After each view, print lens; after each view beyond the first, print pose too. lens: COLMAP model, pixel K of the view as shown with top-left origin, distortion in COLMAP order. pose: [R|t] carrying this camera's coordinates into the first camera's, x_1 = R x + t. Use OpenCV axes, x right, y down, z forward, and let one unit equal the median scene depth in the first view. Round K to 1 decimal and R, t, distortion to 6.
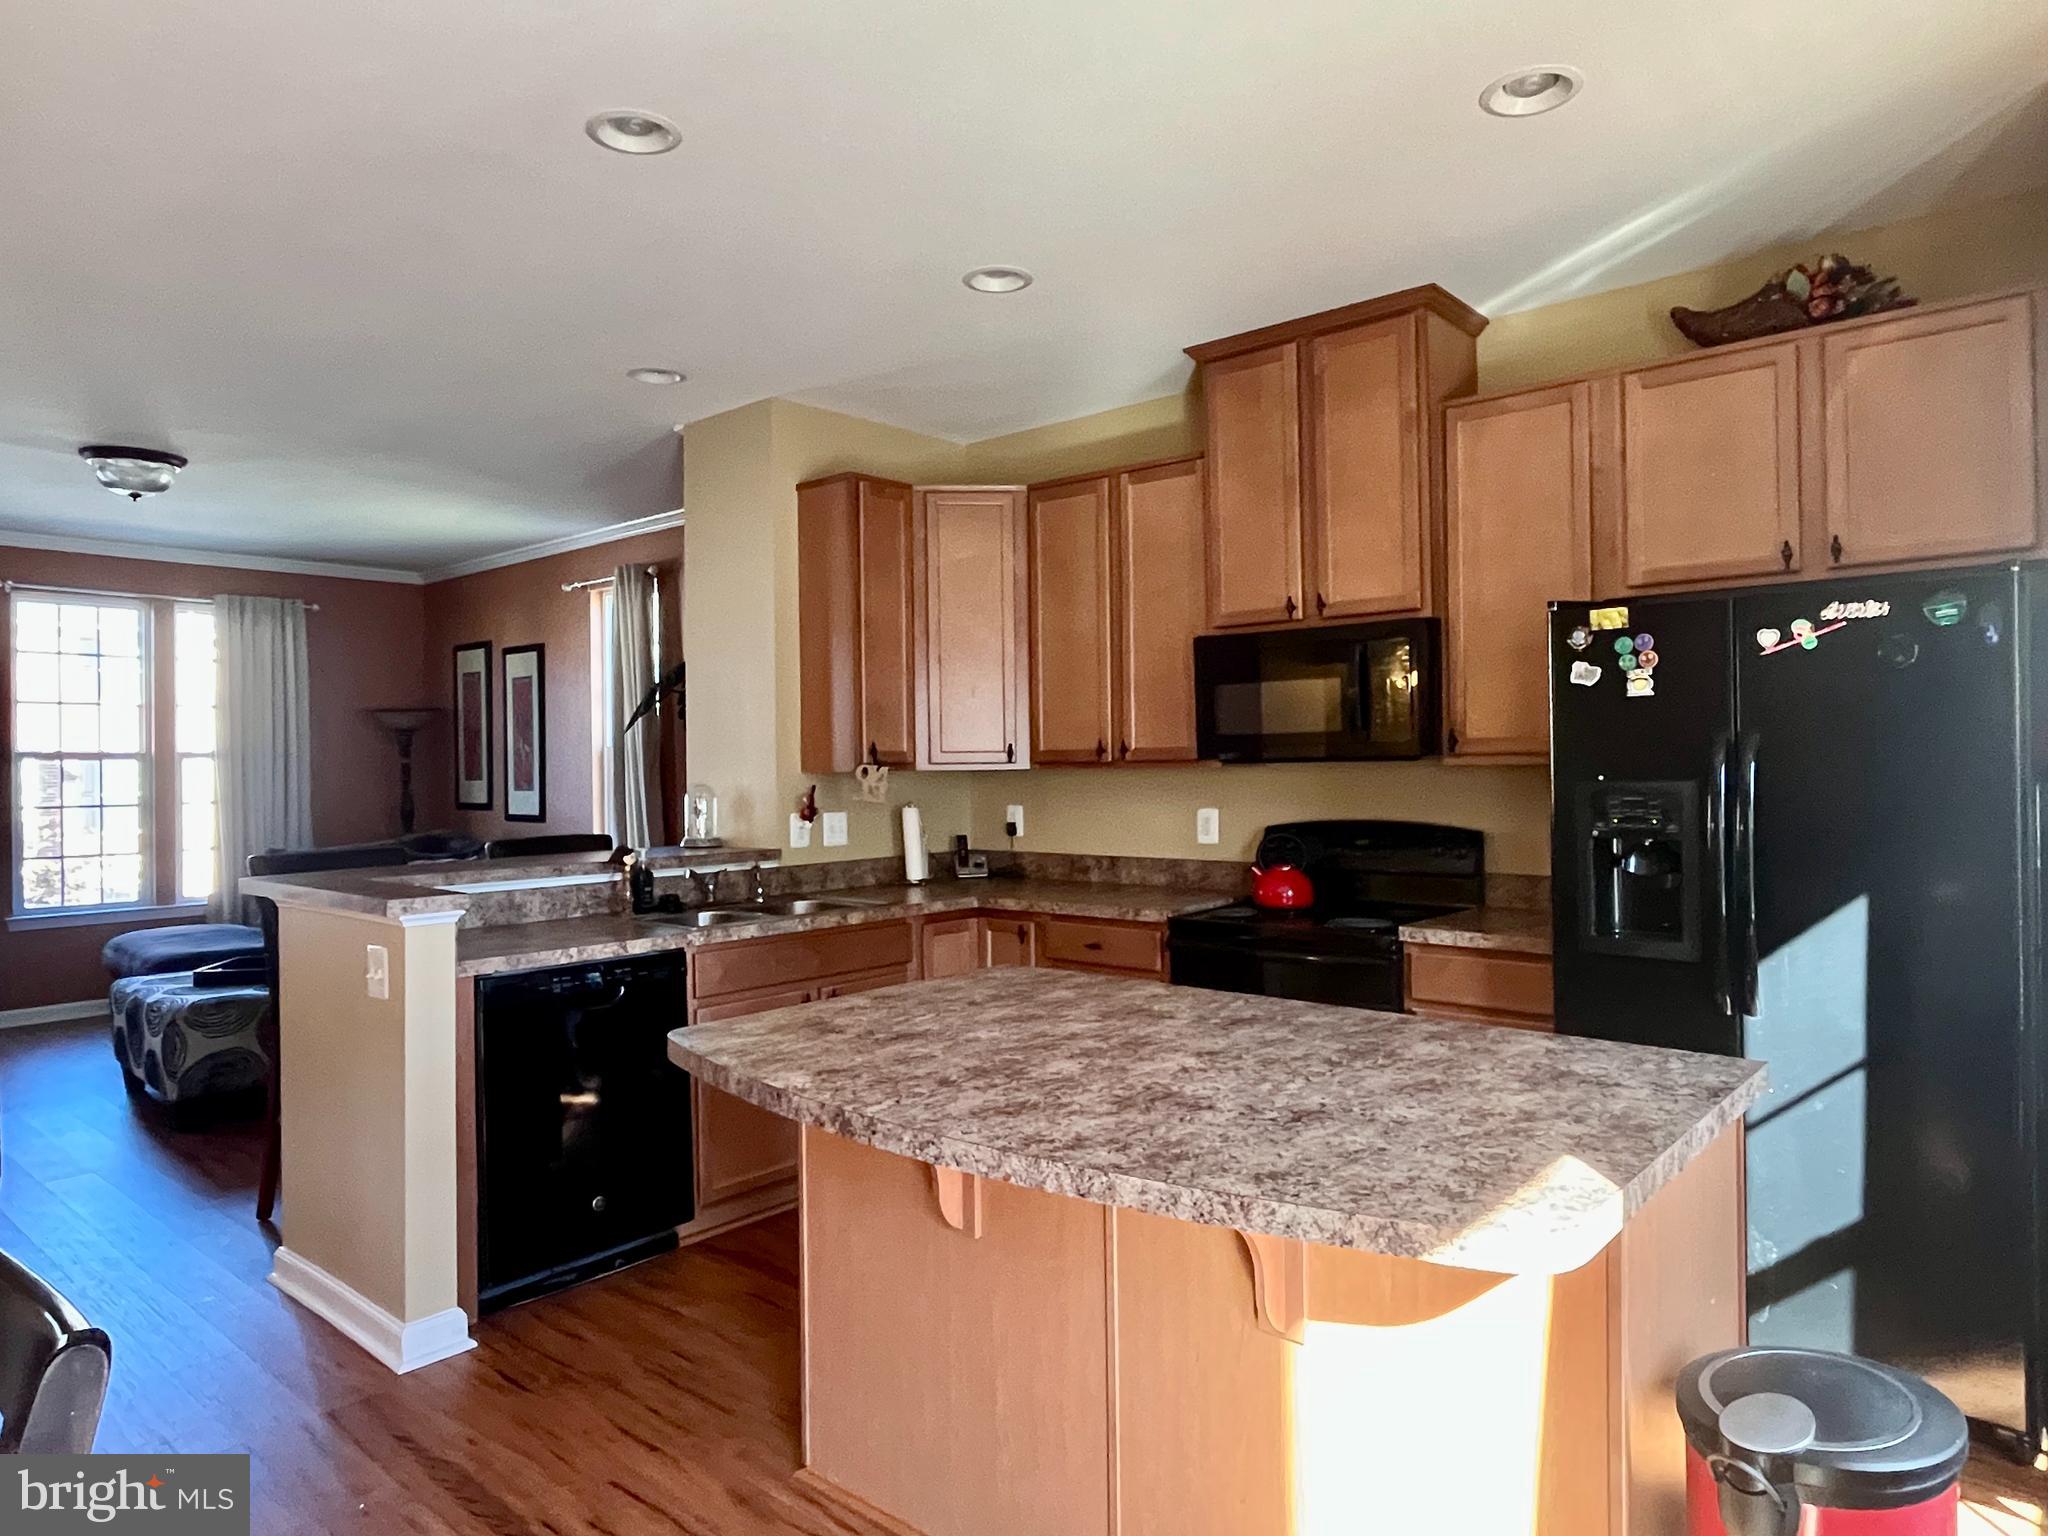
lens RADIAL K [[1272.8, 0, 1033.3], [0, 1272.8, 764.0], [0, 0, 1]] dist [-0.005058, 0.000041]
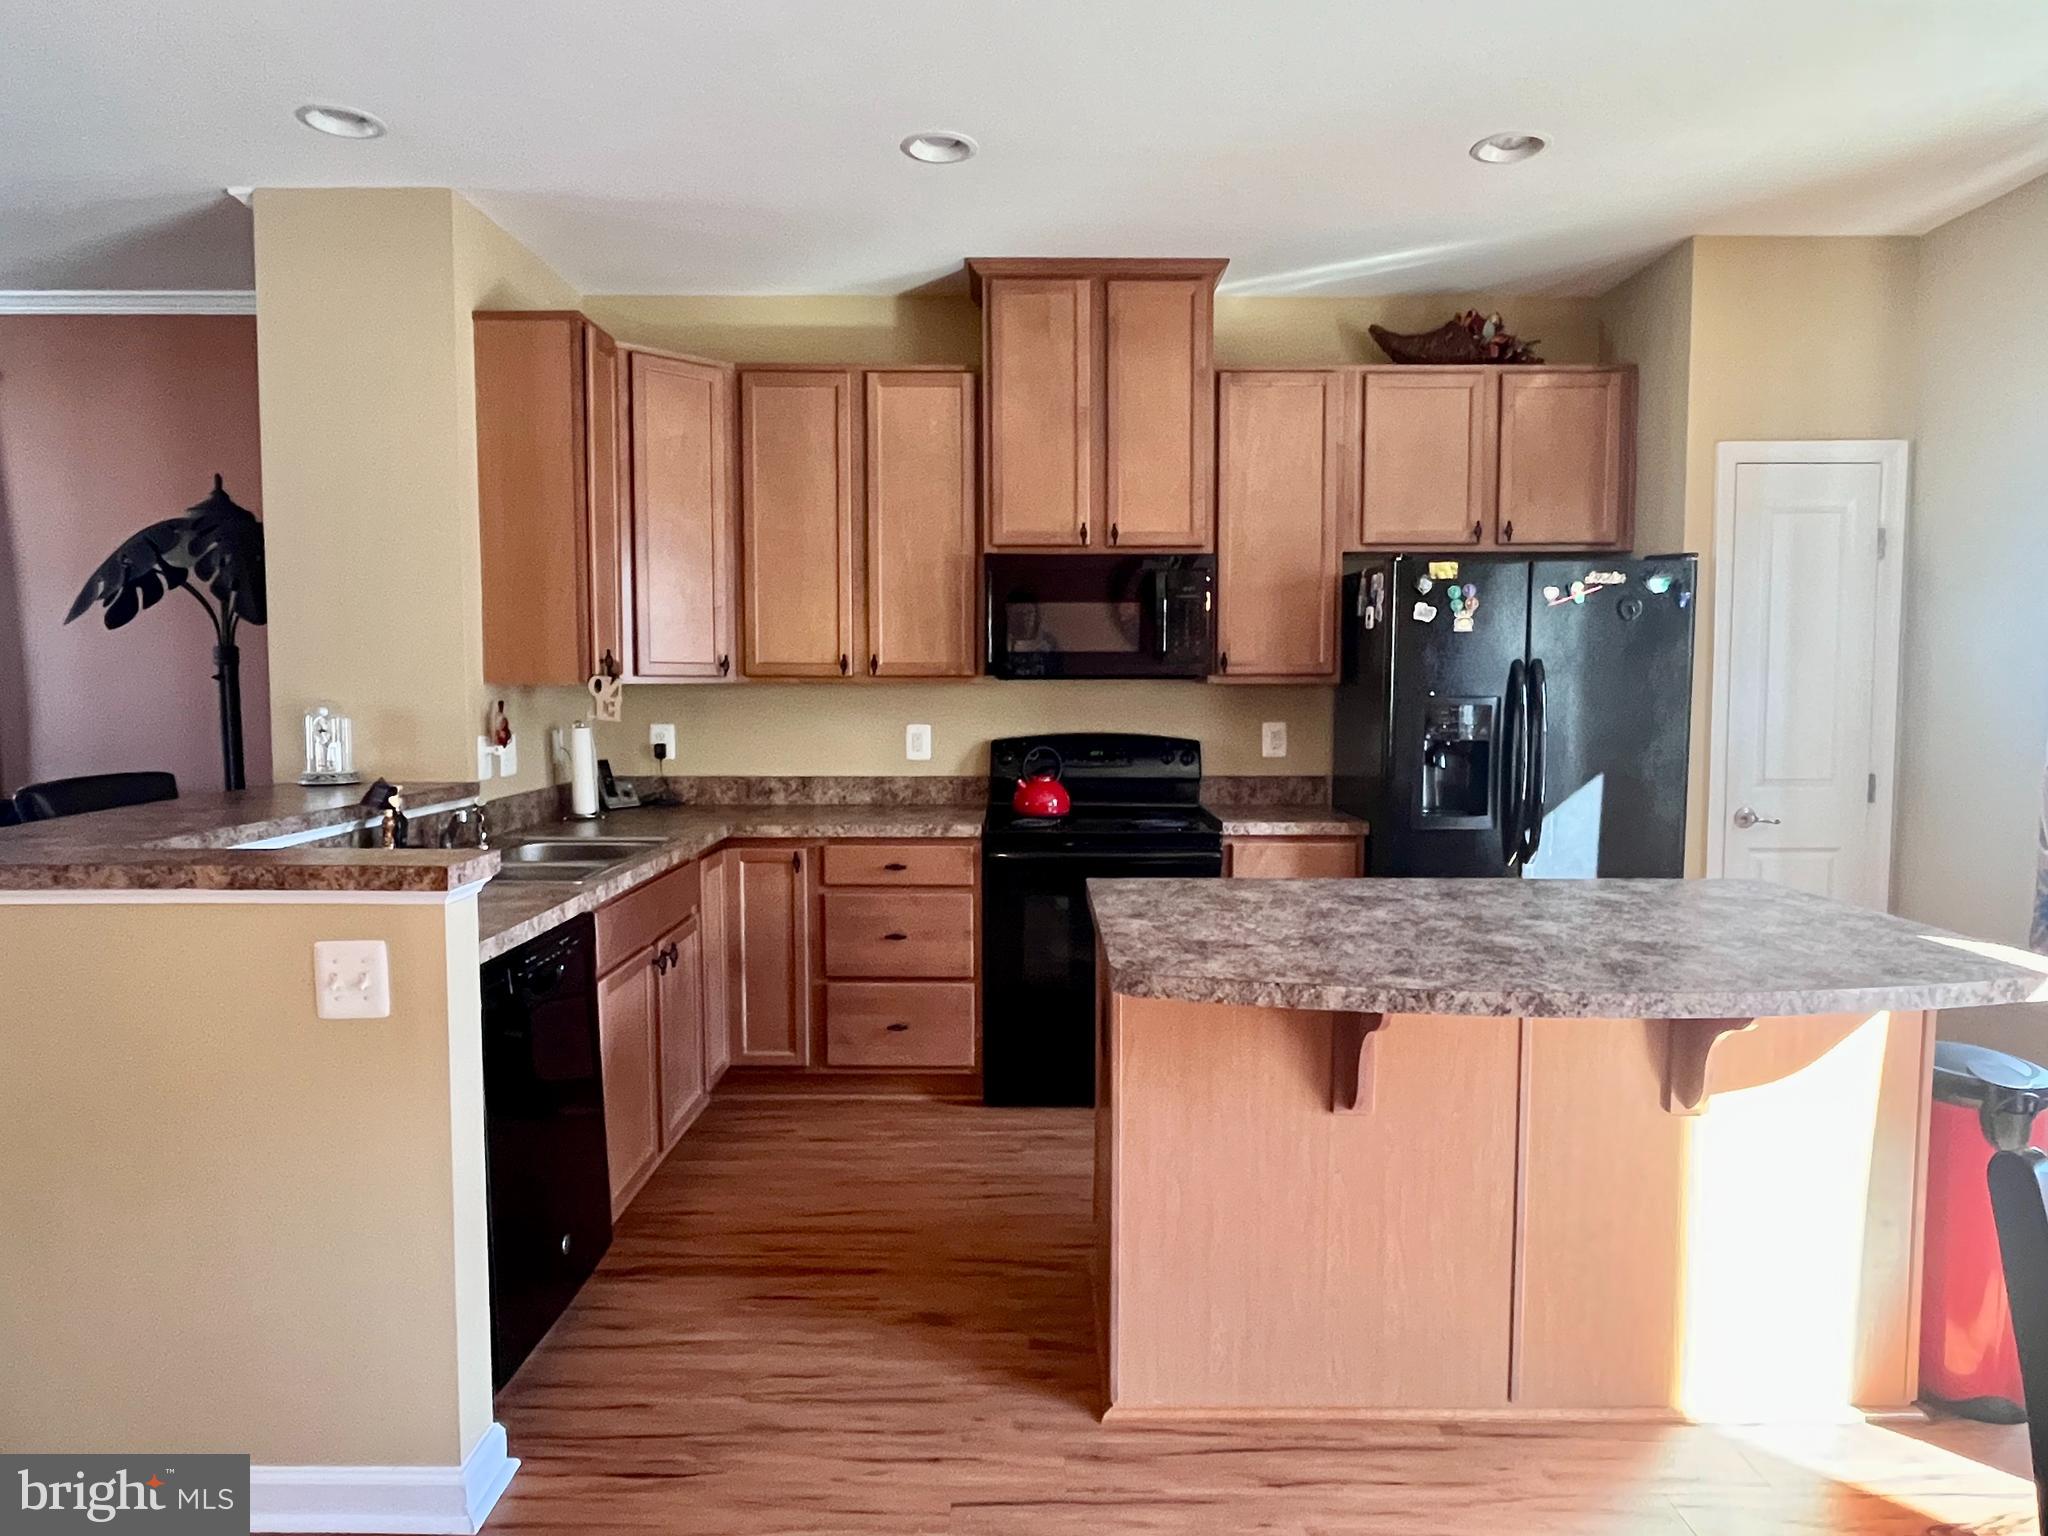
lens RADIAL K [[1272.8, 0, 1033.3], [0, 1272.8, 764.0], [0, 0, 1]] dist [-0.005058, 0.000041]
pose [[0.755689, -0.030138, 0.654236, -0.530761], [-0.009695, 0.998316, 0.057186, 0.009038], [-0.654858, -0.049558, 0.754125, 0.215080]]
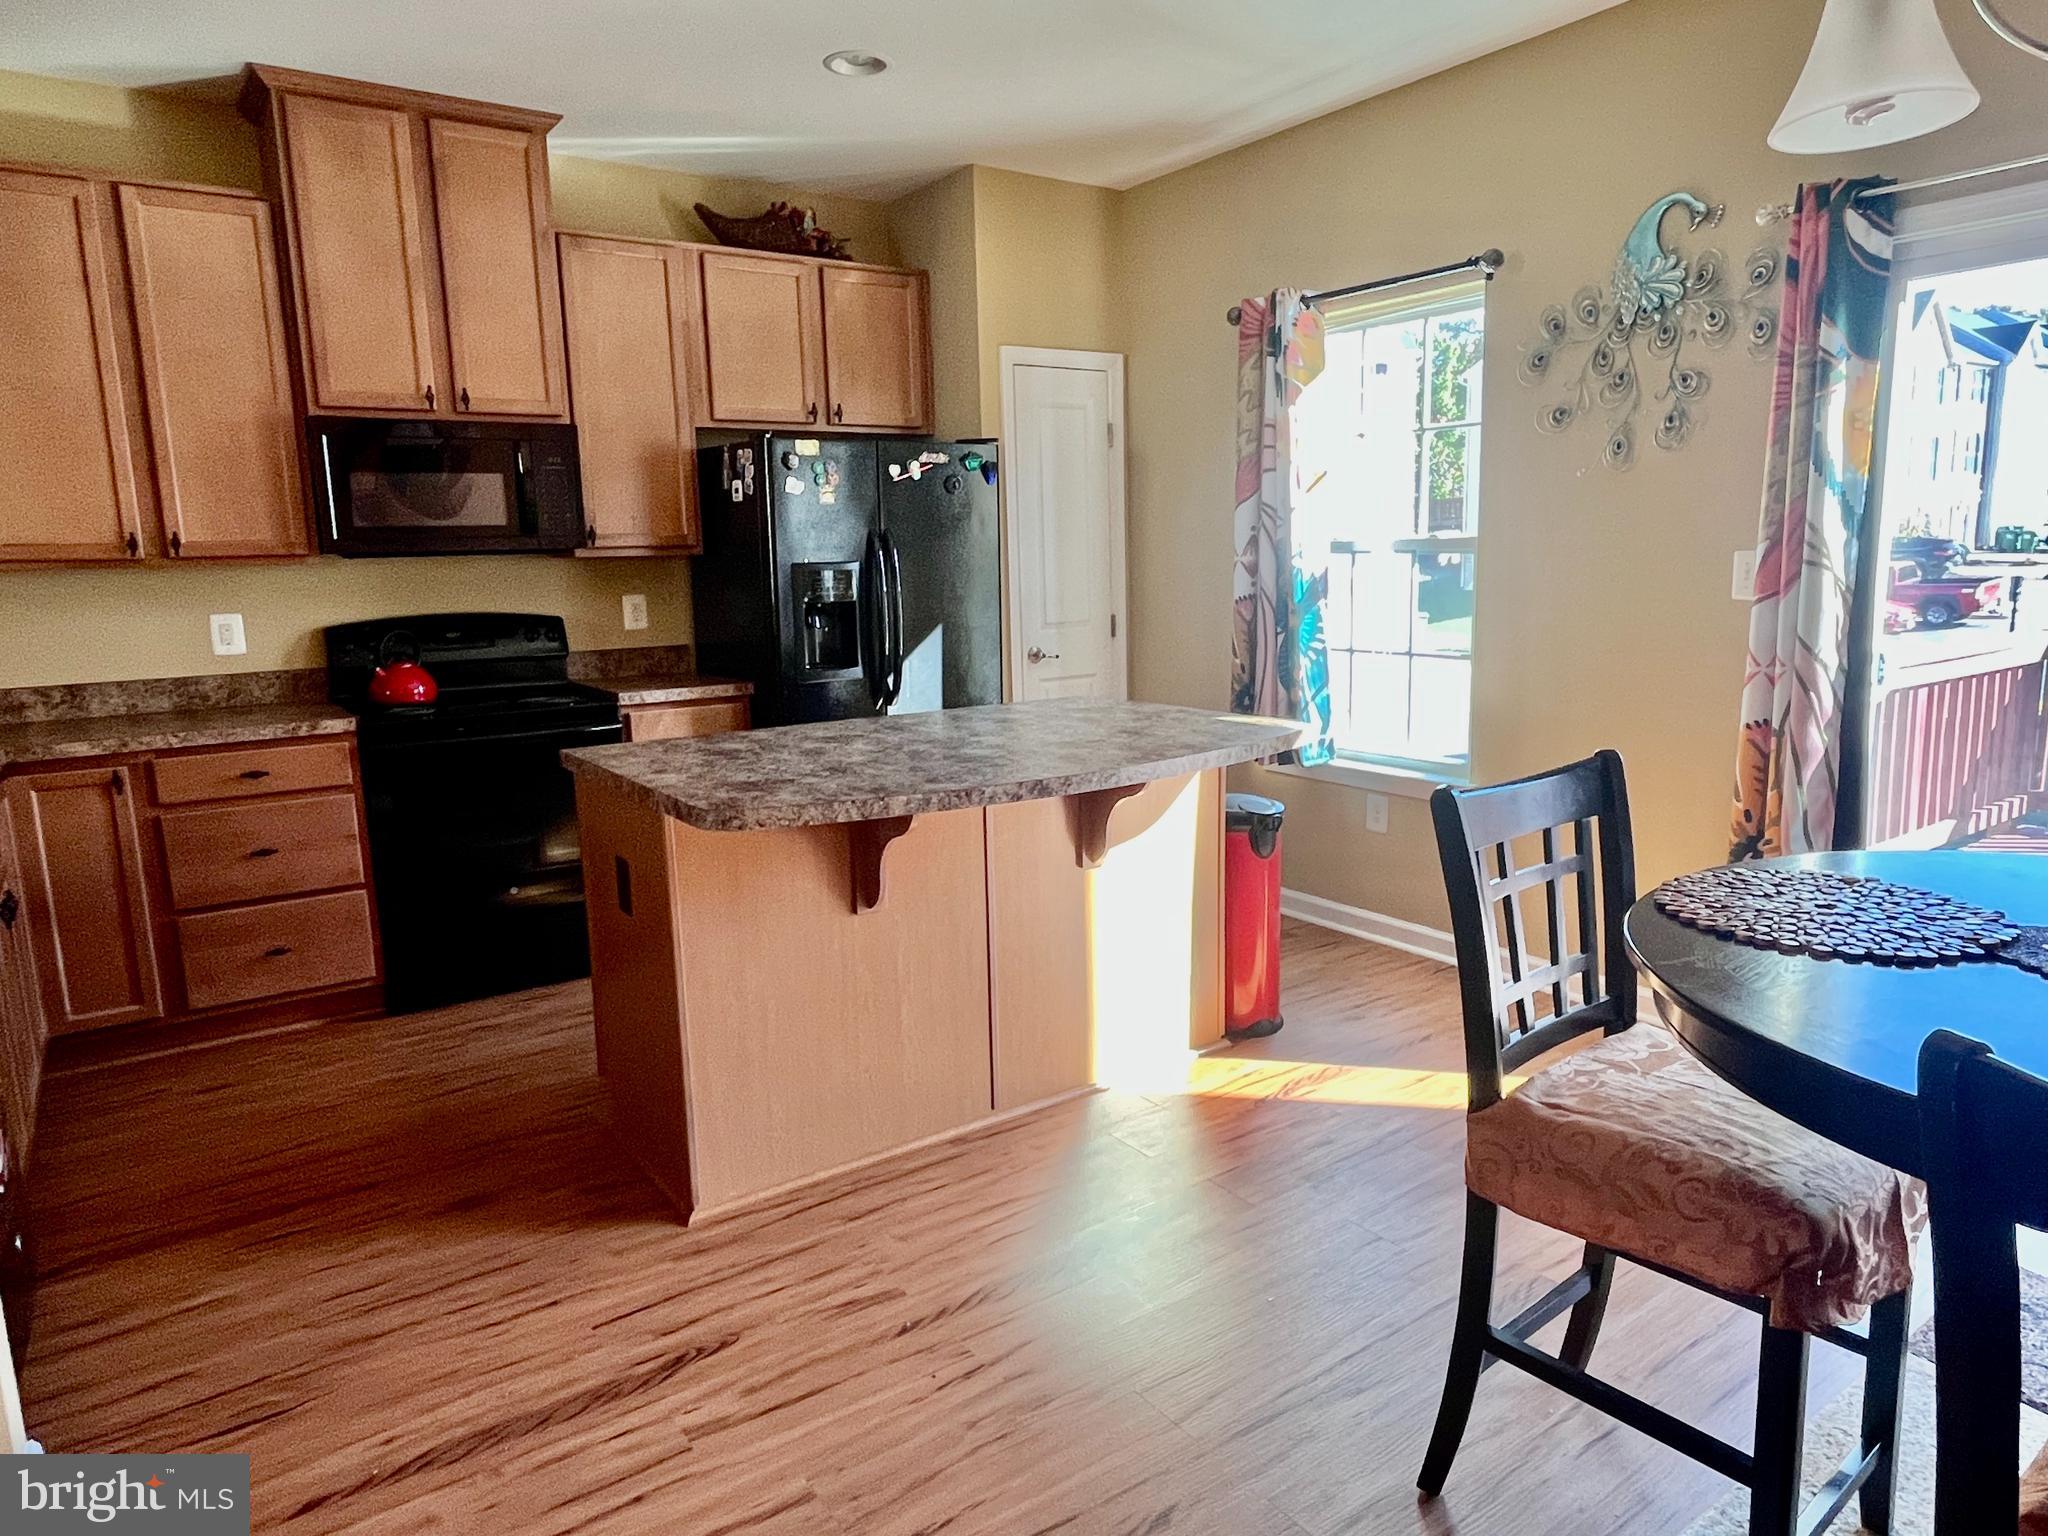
lens RADIAL K [[1275.4, 0, 1037.9], [0, 1275.4, 766.9], [0, 0, 1]] dist [-0.002602, -0.002358]
pose [[0.235484, -0.156424, 0.959208, -0.682656], [0.020274, 0.987538, 0.156067, 0.015877], [-0.971667, -0.017304, 0.235720, 0.301014]]
